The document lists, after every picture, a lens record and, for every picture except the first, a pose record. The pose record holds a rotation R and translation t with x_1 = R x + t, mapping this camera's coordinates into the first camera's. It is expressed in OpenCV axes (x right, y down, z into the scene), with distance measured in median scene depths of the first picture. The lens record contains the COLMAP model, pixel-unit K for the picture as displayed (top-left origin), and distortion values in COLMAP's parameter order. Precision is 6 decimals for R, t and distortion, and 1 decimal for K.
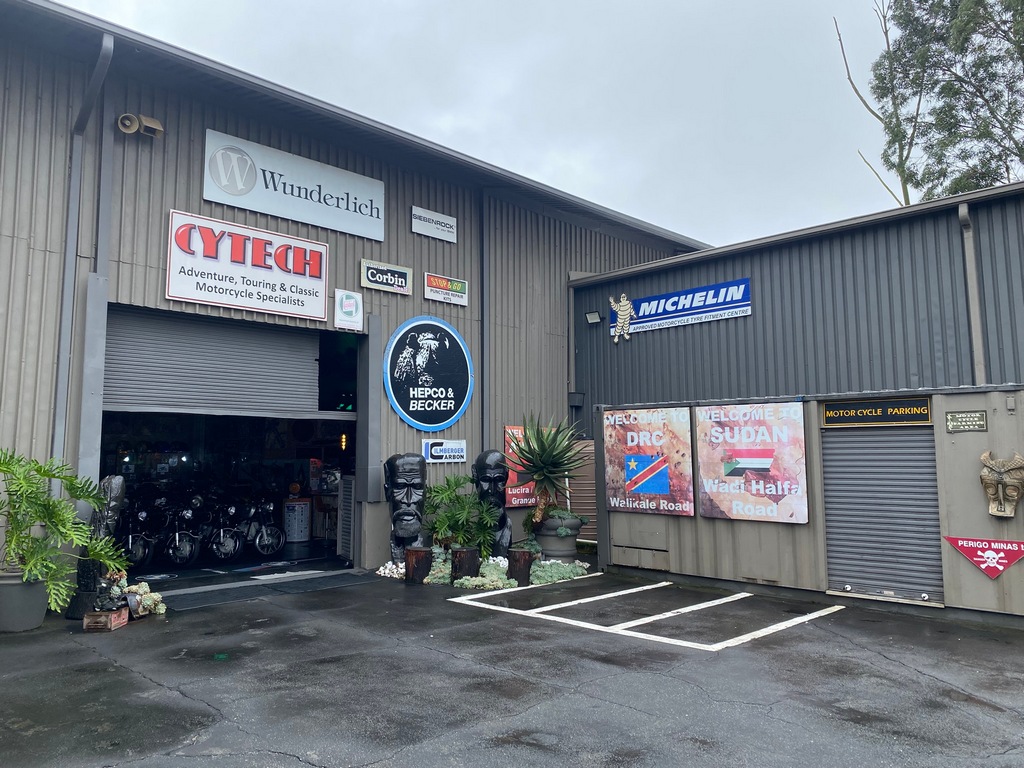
lens RADIAL K [[773.1, 0, 497.2], [0, 773.1, 371.2], [0, 0, 1]] dist [0.039387, -0.058590]
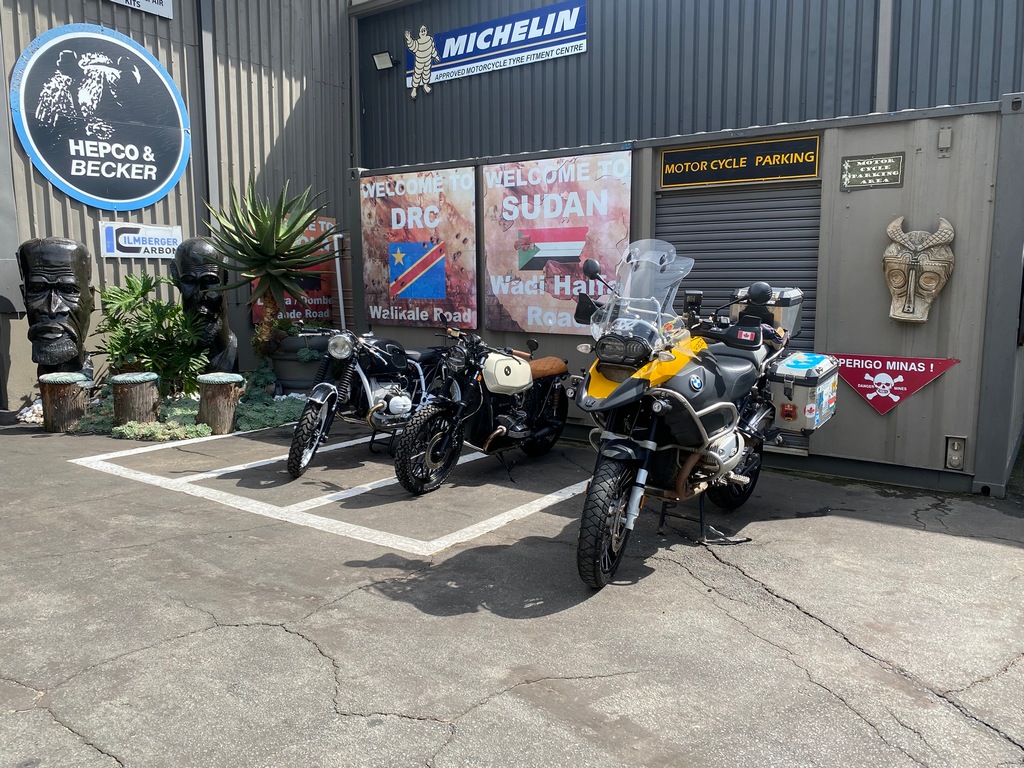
lens RADIAL K [[773.1, 0, 505.5], [0, 773.1, 381.5], [0, 0, 1]] dist [0.039387, -0.058590]
pose [[0.986347, -0.016582, 0.163840, 0.151605], [-0.022210, 0.972431, 0.232129, 0.065600], [-0.163173, -0.232599, 0.958787, 0.299033]]
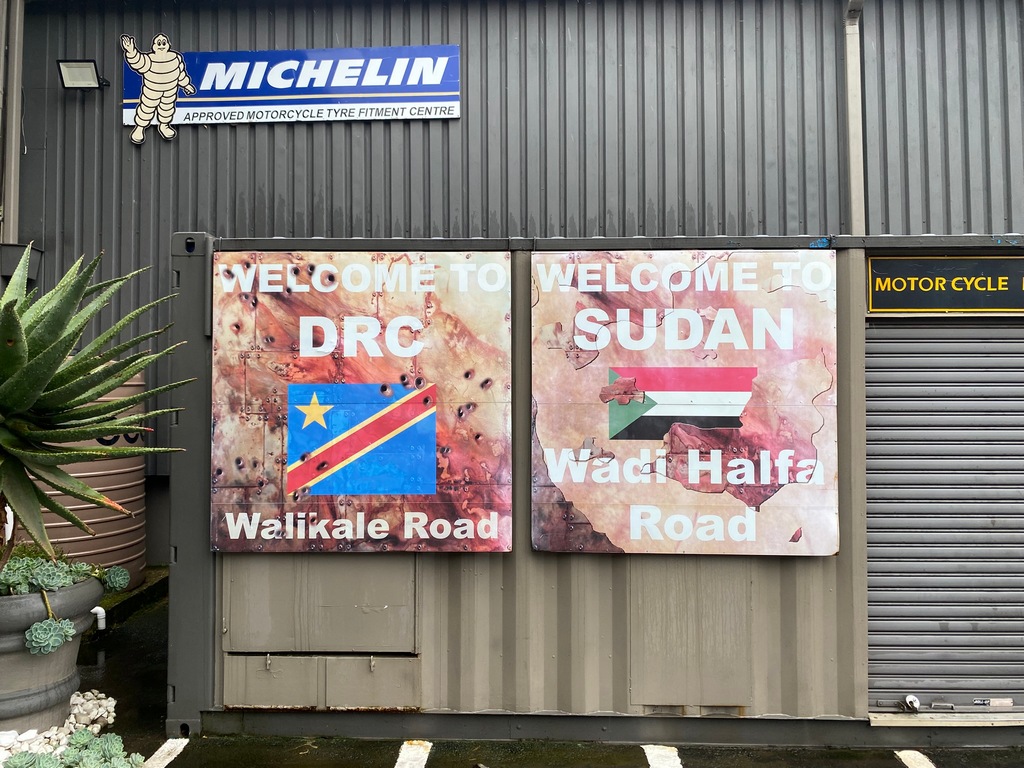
lens RADIAL K [[773.1, 0, 497.0], [0, 773.1, 356.6], [0, 0, 1]] dist [0.039387, -0.058590]
pose [[0.721270, 0.039026, 0.691553, -0.002942], [-0.073999, 0.997039, 0.020913, 0.081916], [-0.688690, -0.066258, 0.722023, 0.688938]]
